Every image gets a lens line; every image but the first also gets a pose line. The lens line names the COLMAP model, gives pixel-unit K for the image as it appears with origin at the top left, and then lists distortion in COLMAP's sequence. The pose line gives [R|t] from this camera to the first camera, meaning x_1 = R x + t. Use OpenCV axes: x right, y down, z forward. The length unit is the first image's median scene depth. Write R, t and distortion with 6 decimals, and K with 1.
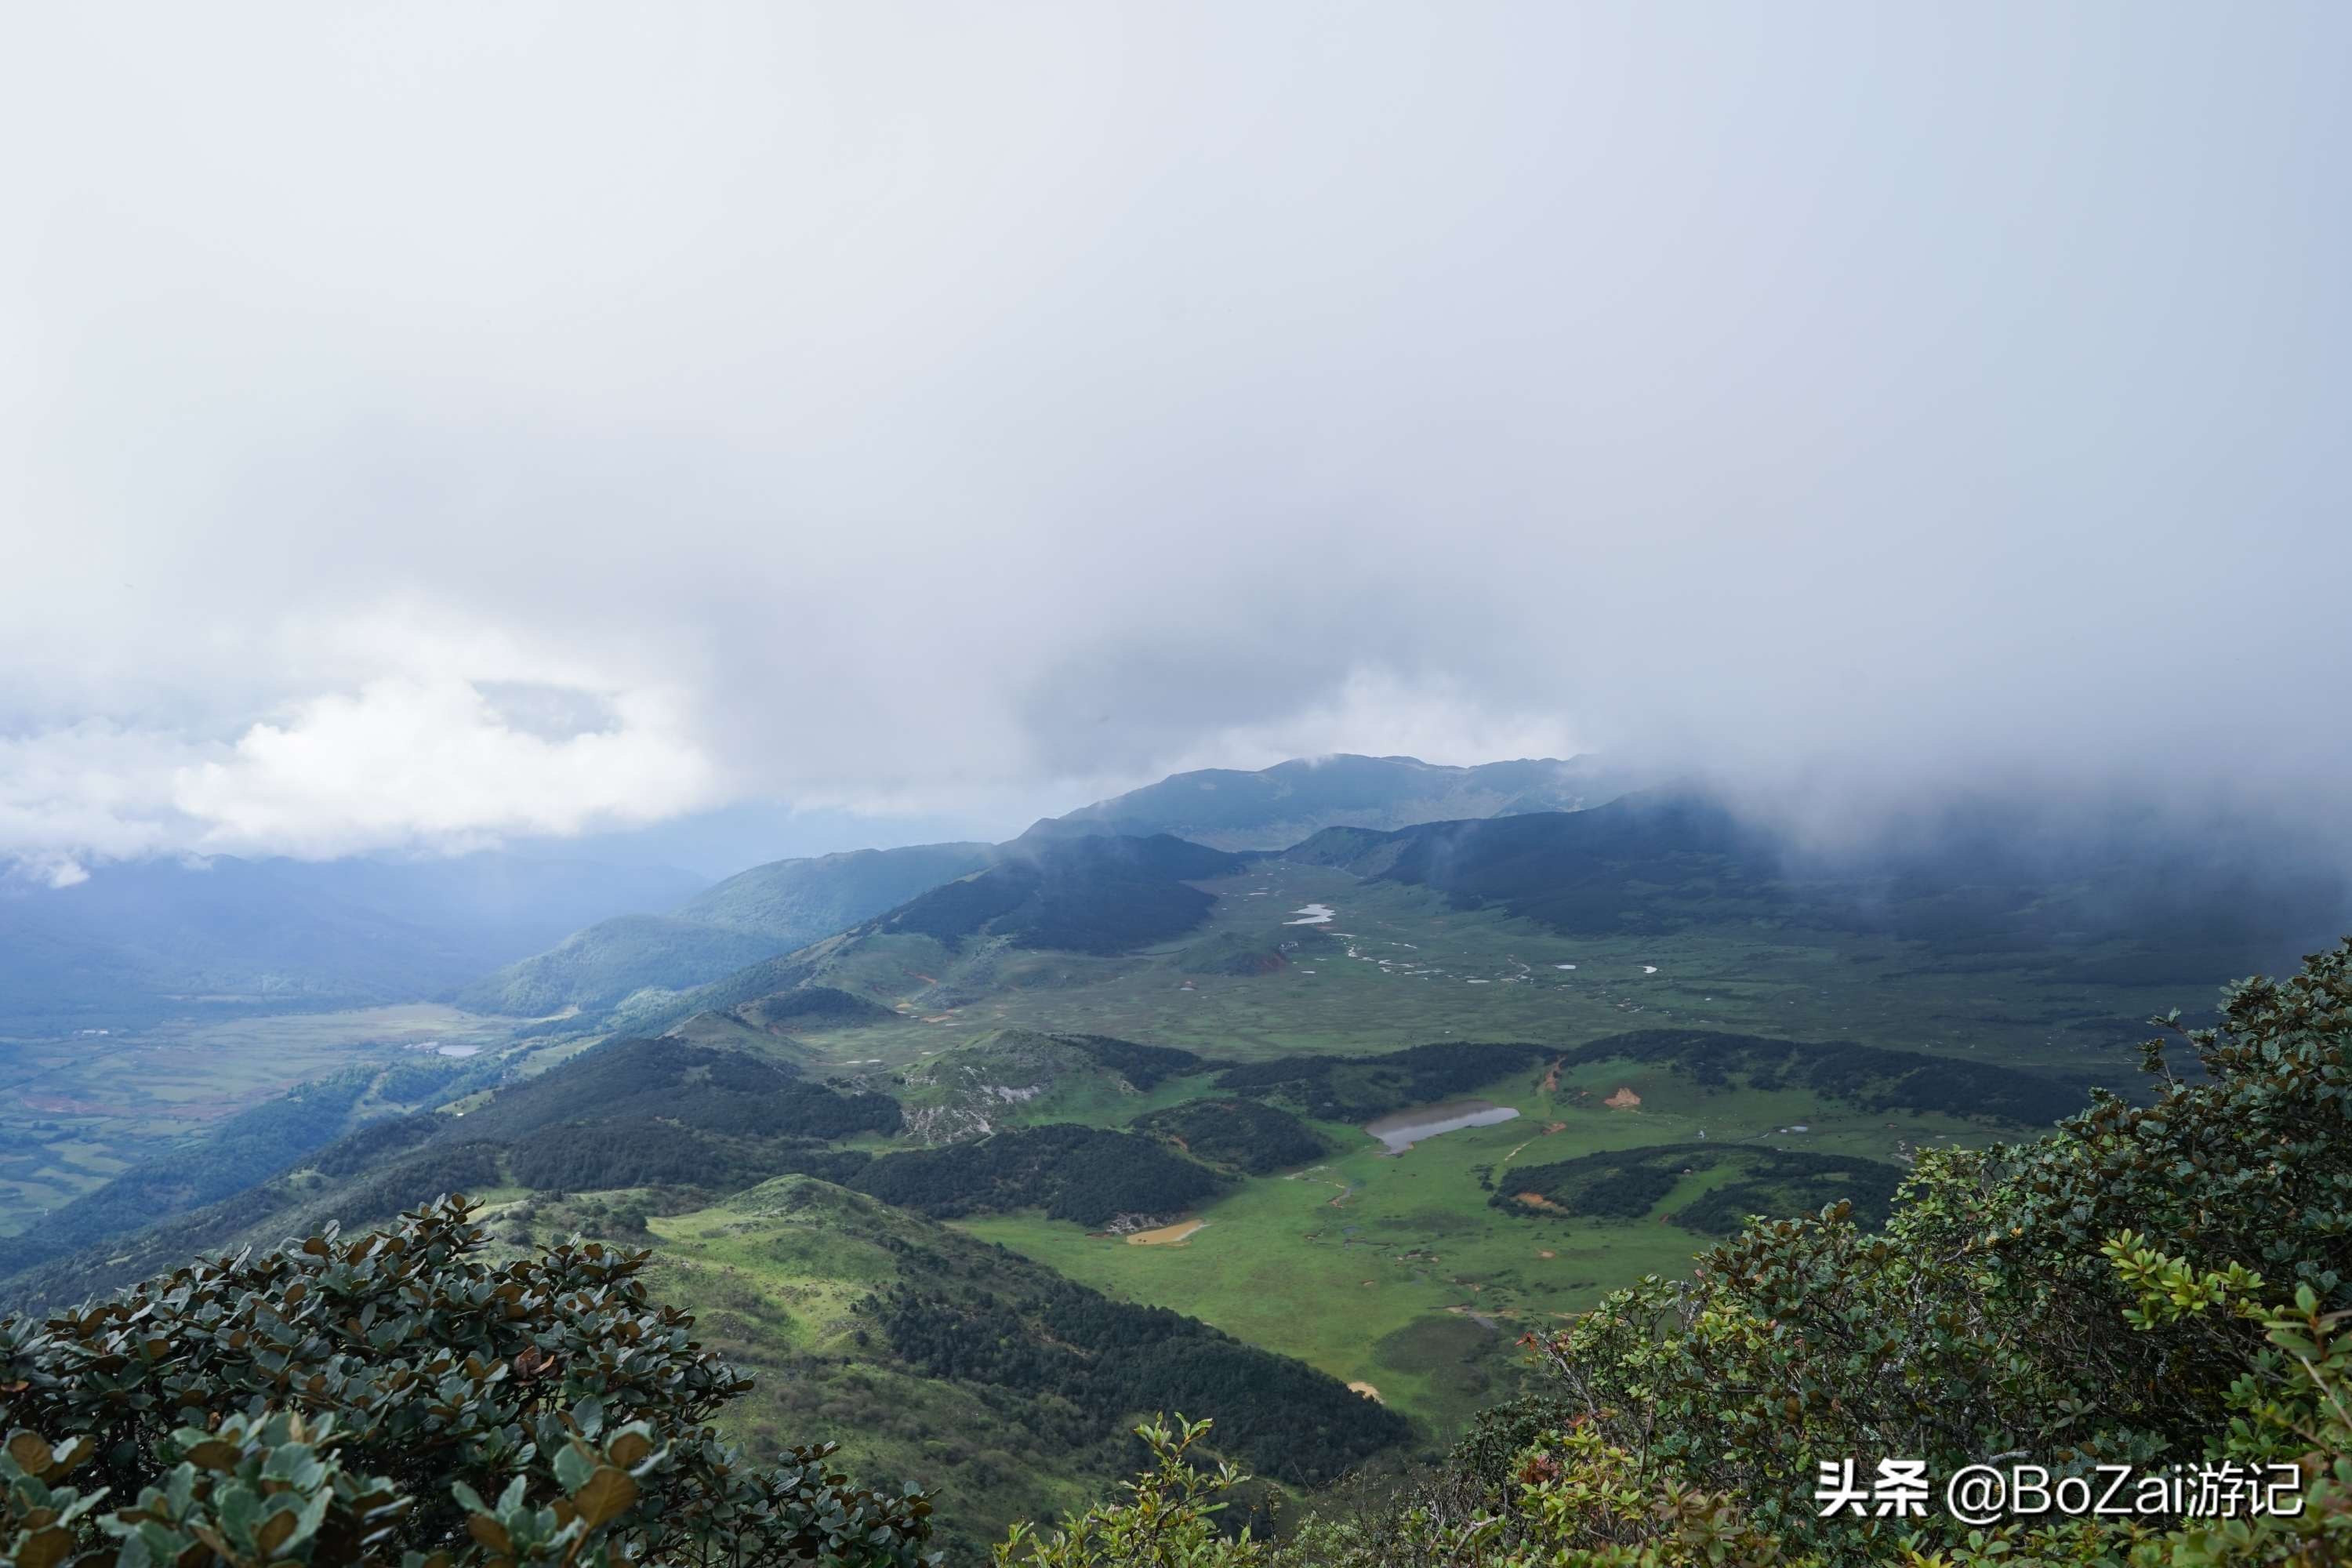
lens RADIAL K [[1796.9, 0, 1169.5], [0, 1796.9, 776.6], [0, 0, 1]] dist [-0.016701, 0.008307]
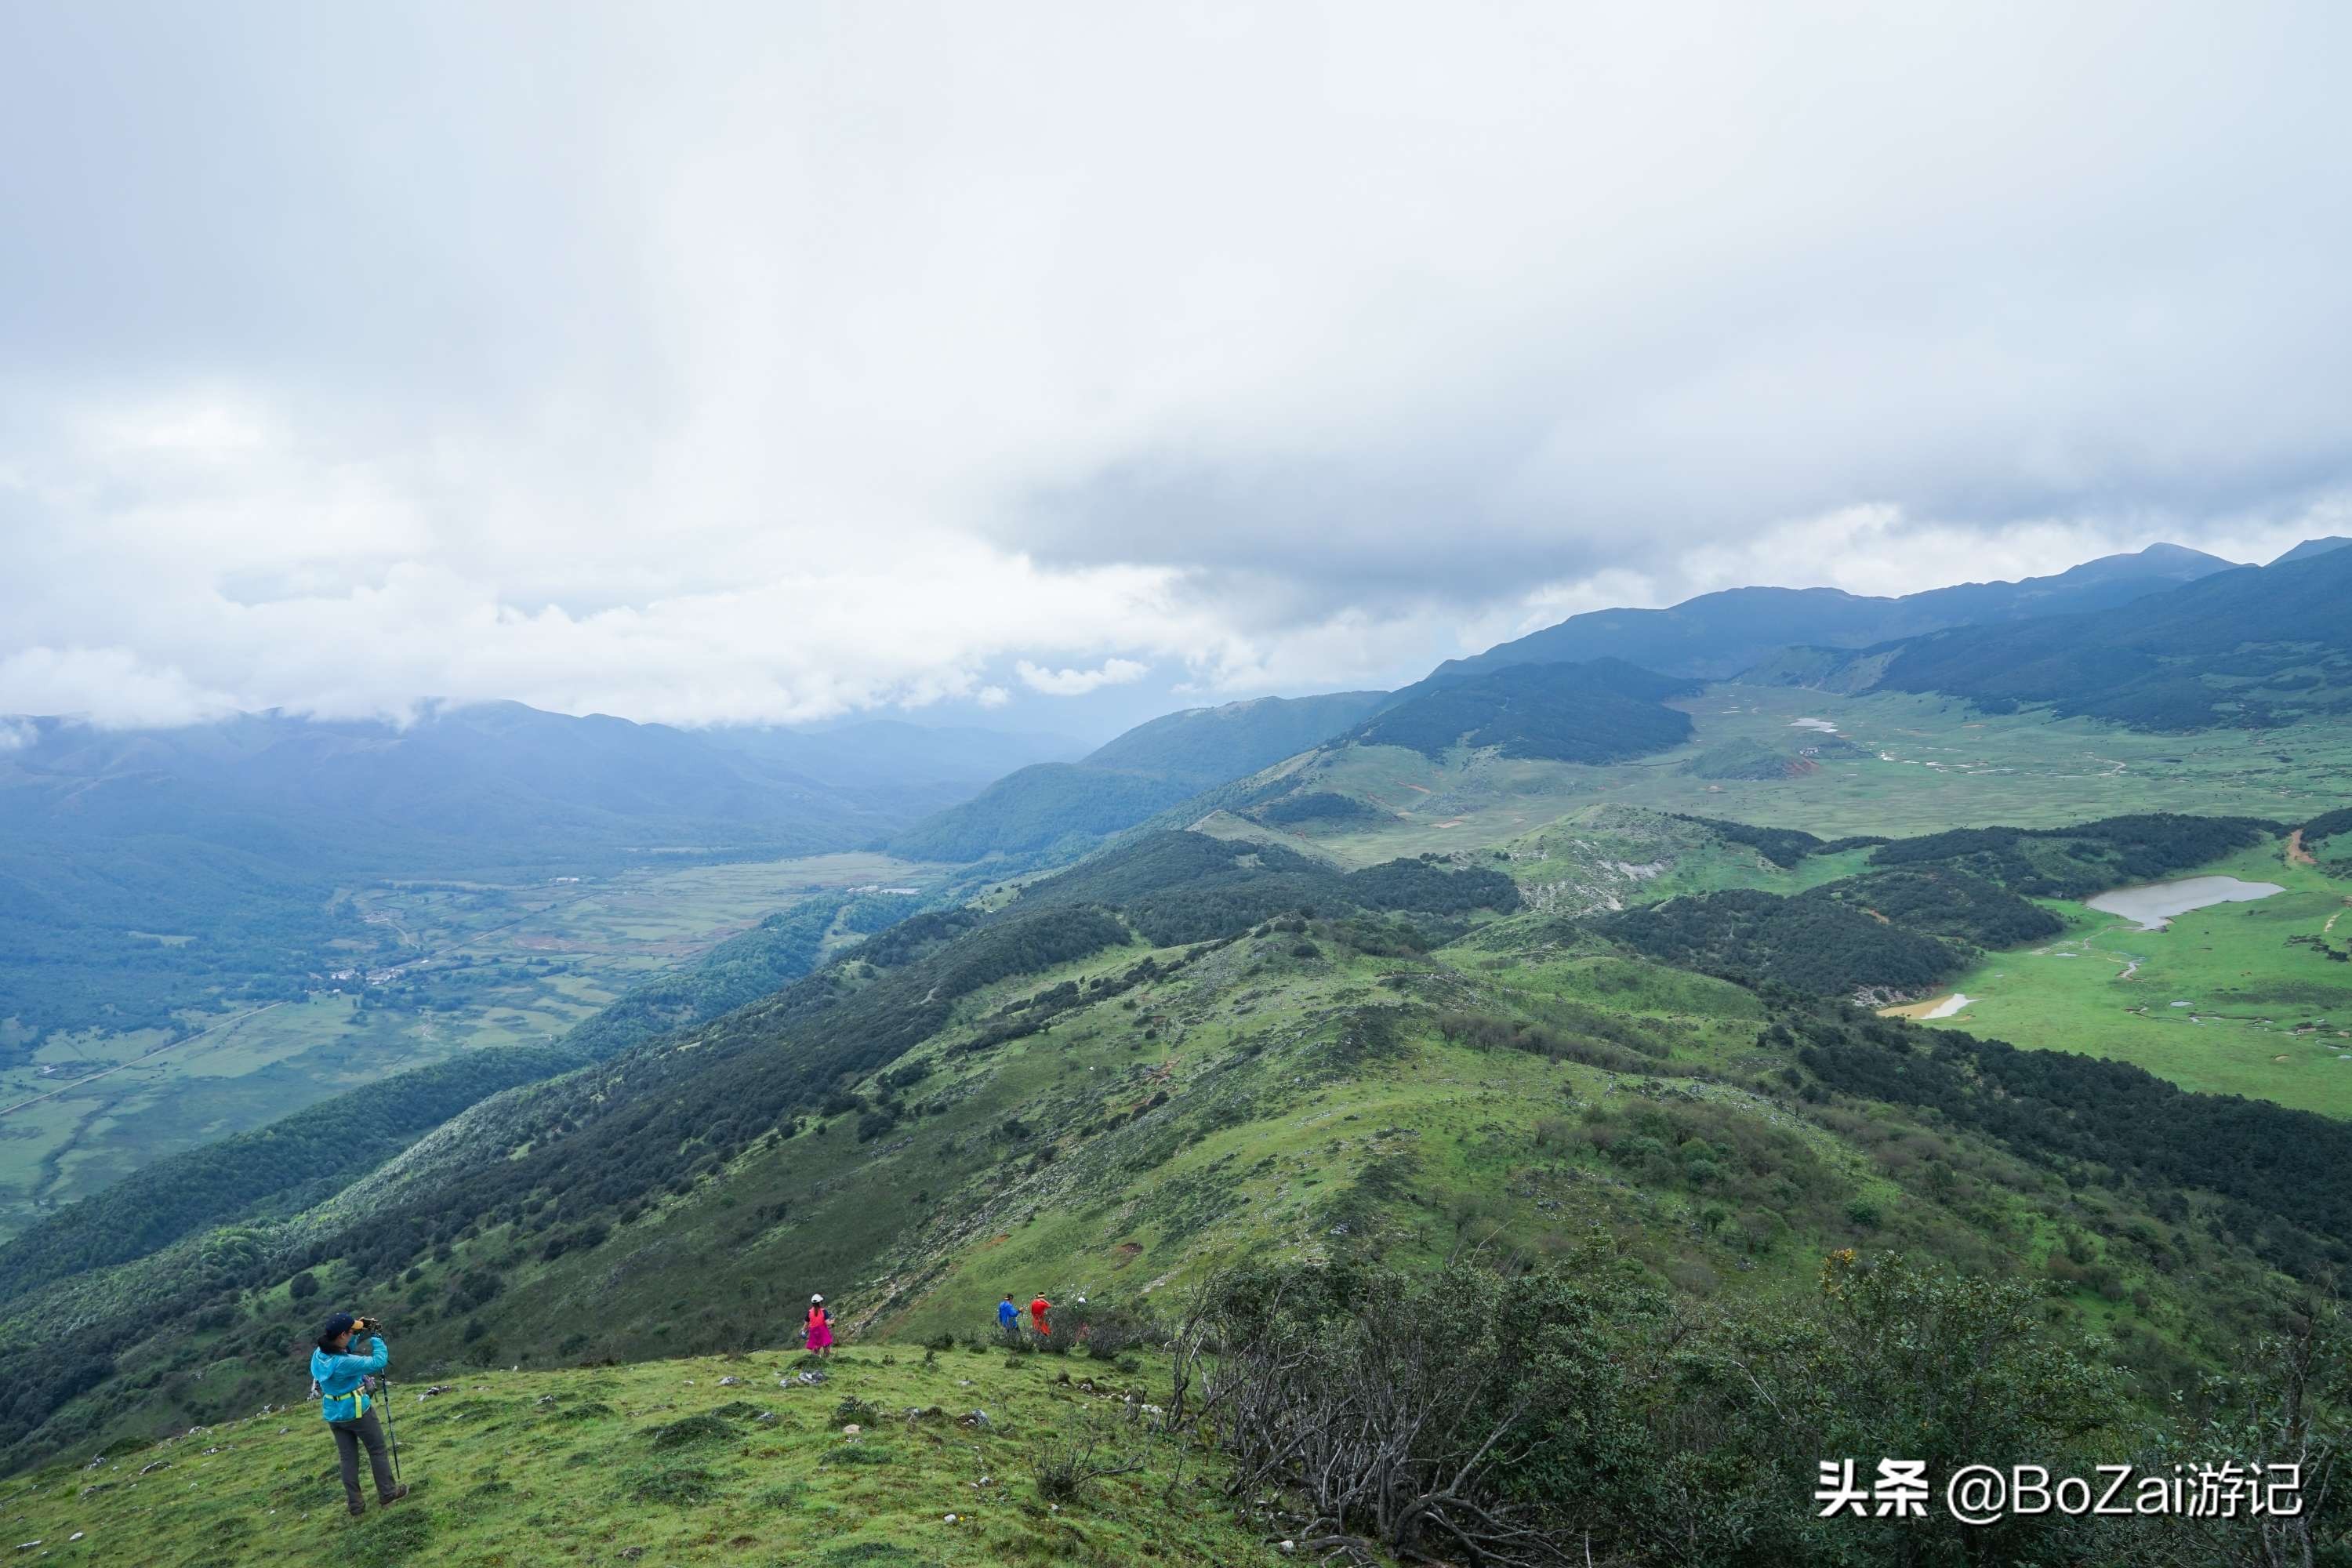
lens RADIAL K [[1796.9, 0, 1178.4], [0, 1796.9, 784.6], [0, 0, 1]] dist [-0.016701, 0.008307]
pose [[0.981008, -0.017946, -0.193135, -0.125895], [0.032933, 0.996665, 0.074666, 0.060033], [0.191150, -0.079609, 0.978327, 0.113201]]
